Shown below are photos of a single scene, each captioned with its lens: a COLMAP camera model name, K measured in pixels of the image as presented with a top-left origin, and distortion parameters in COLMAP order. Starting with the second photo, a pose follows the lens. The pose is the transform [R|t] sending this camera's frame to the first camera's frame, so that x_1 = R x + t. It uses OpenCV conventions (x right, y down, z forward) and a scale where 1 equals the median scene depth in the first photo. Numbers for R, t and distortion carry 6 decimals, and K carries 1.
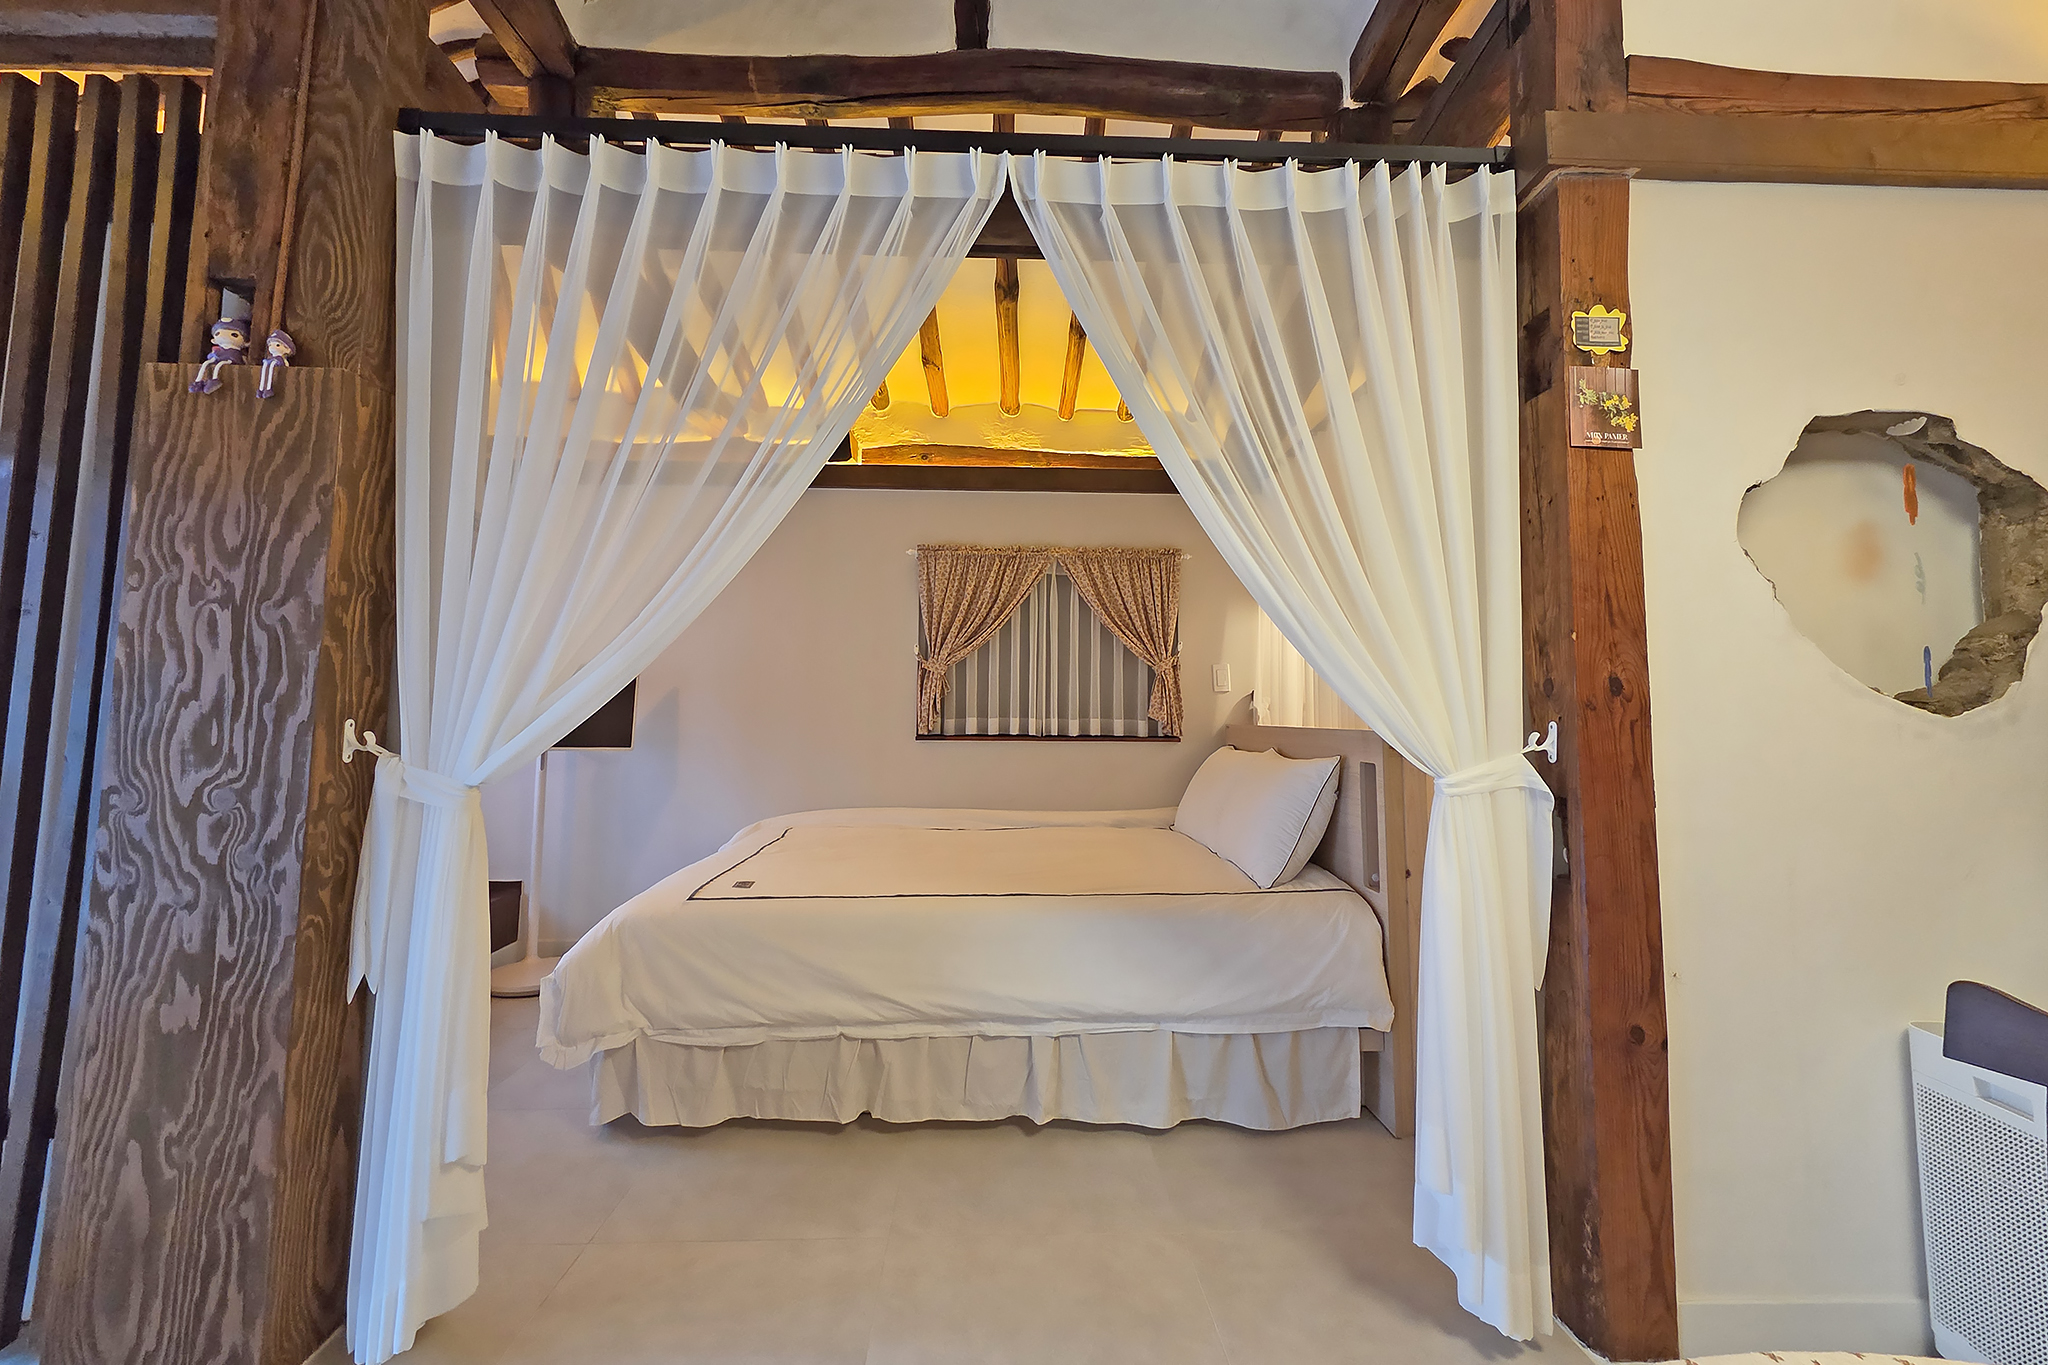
lens RADIAL K [[764.9, 0, 1026.3], [0, 764.9, 682.7], [0, 0, 1]] dist [0.002341, -0.000002]
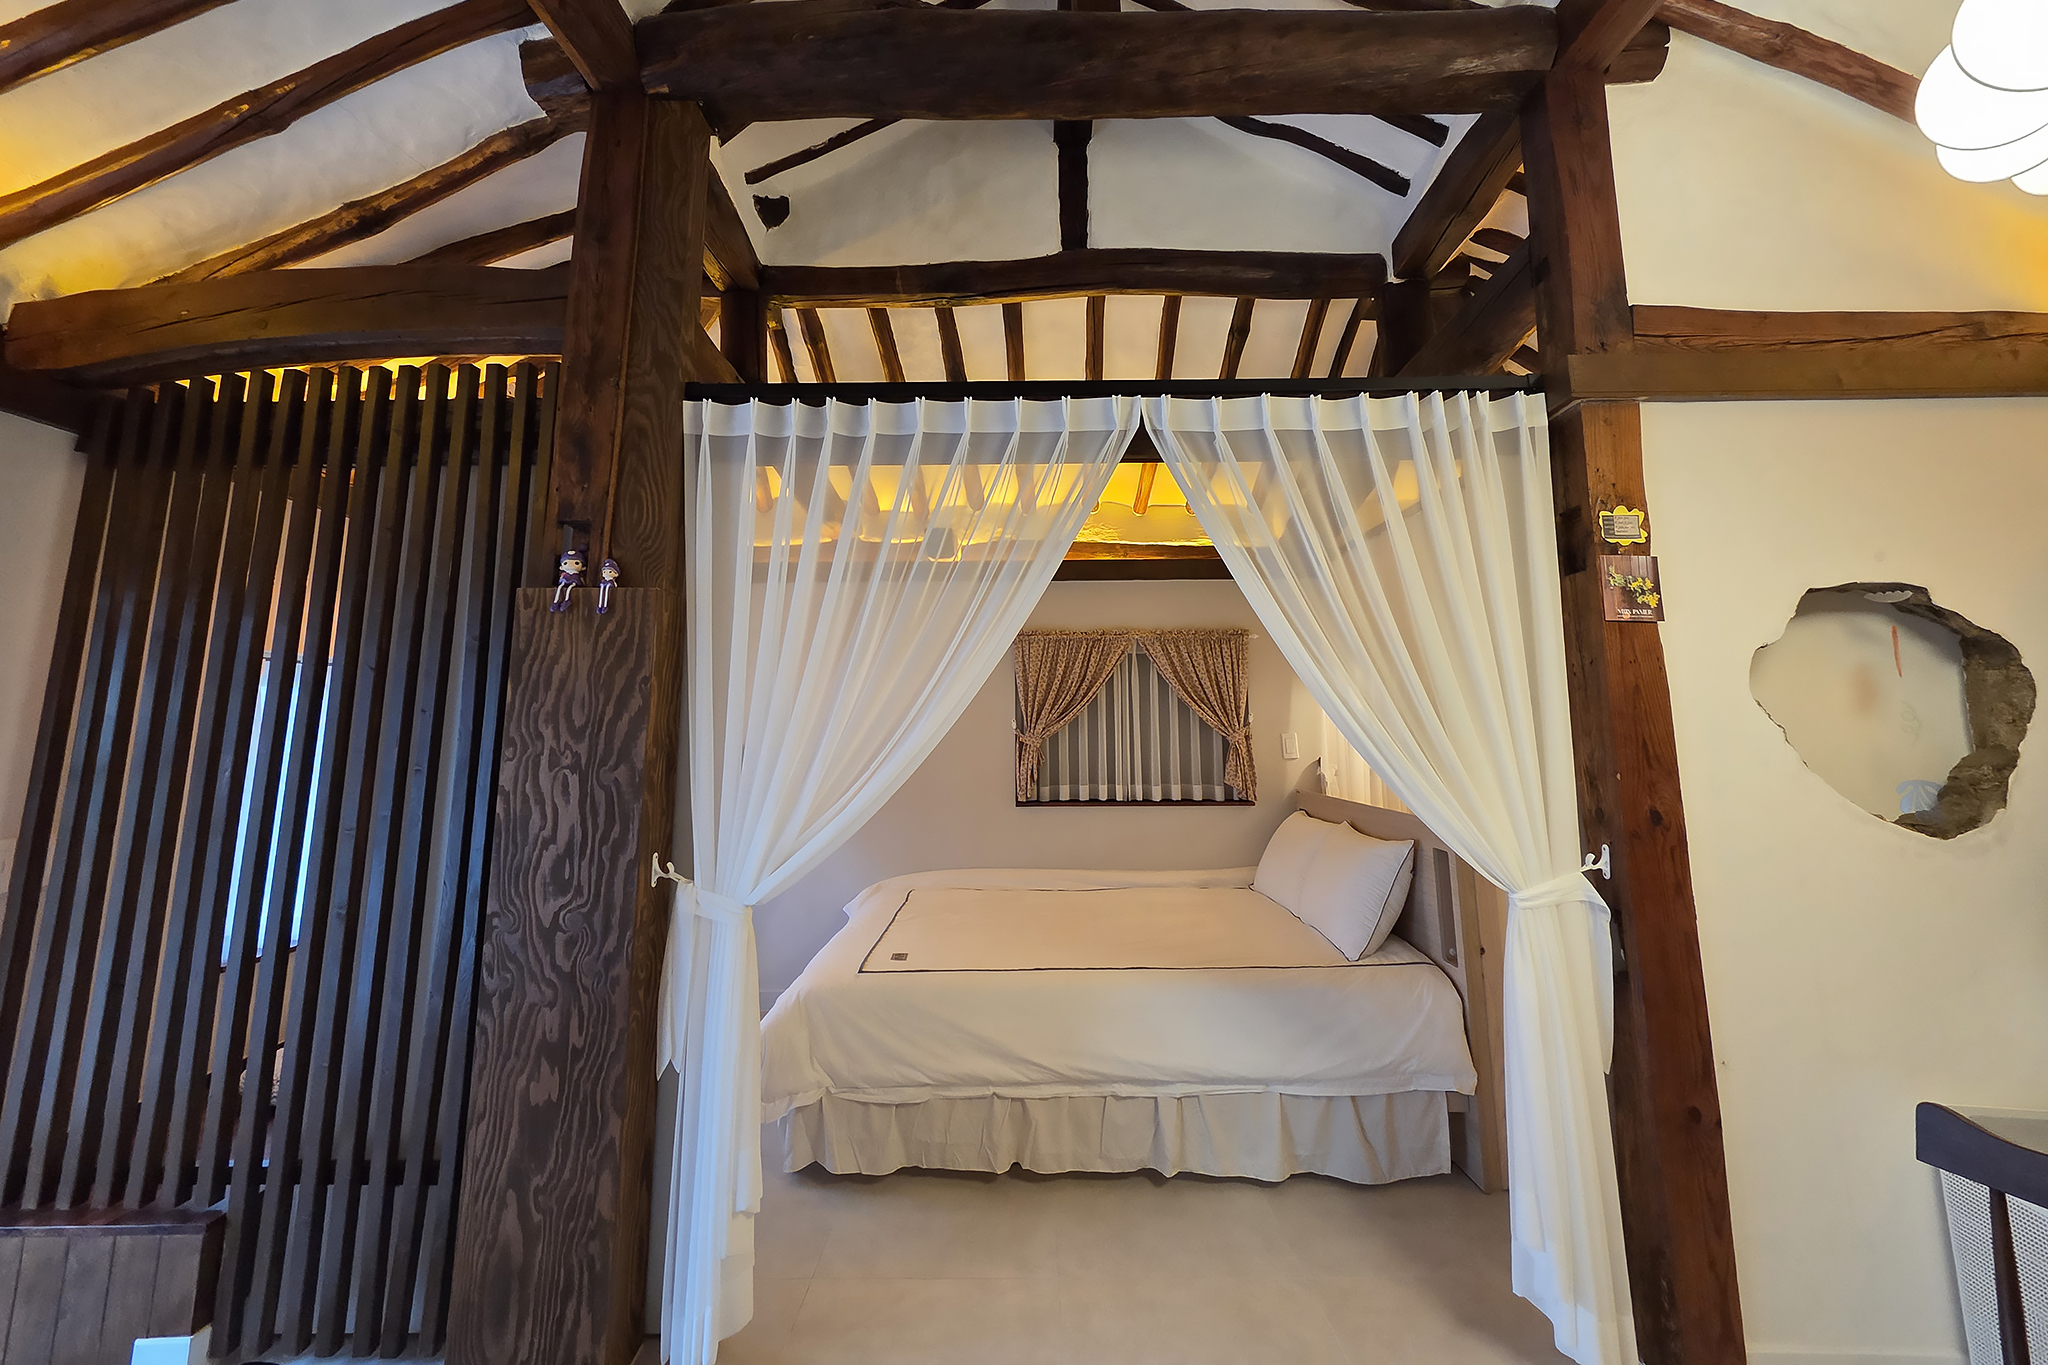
lens RADIAL K [[764.9, 0, 1019.5], [0, 764.9, 637.7], [0, 0, 1]] dist [0.002341, -0.000002]
pose [[0.998935, -0.016785, -0.042976, -0.179766], [0.013879, 0.997654, -0.067034, -0.200366], [0.044000, 0.066366, 0.996825, -0.269471]]
